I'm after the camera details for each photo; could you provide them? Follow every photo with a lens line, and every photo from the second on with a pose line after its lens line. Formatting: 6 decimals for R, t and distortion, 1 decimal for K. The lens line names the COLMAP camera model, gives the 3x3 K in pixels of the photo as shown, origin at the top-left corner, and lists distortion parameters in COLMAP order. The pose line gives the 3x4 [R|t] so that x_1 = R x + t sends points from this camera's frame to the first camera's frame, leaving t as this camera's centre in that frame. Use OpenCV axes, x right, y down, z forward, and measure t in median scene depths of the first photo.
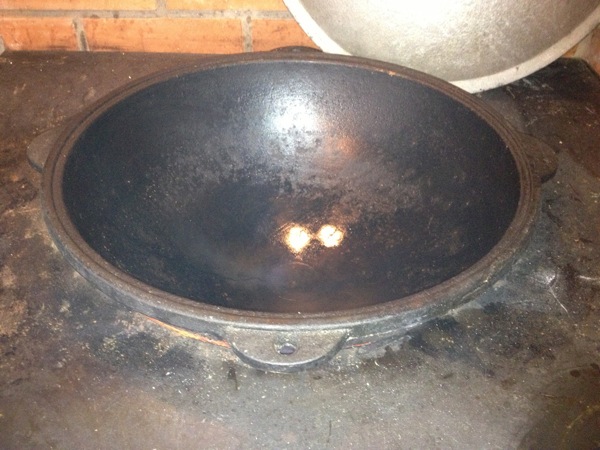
lens RADIAL K [[520.0, 0, 300.0], [0, 520.0, 225.0], [0, 0, 1]] dist [0.091547, -0.105620]
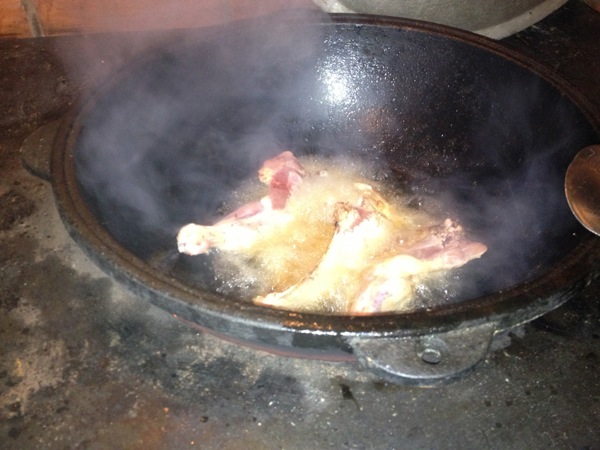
lens RADIAL K [[520.0, 0, 300.0], [0, 520.0, 225.0], [0, 0, 1]] dist [0.091547, -0.105620]
pose [[0.986740, -0.123523, 0.105292, -0.234222], [0.119778, 0.991945, 0.041210, -0.019443], [-0.109534, -0.028052, 0.993587, 0.174657]]
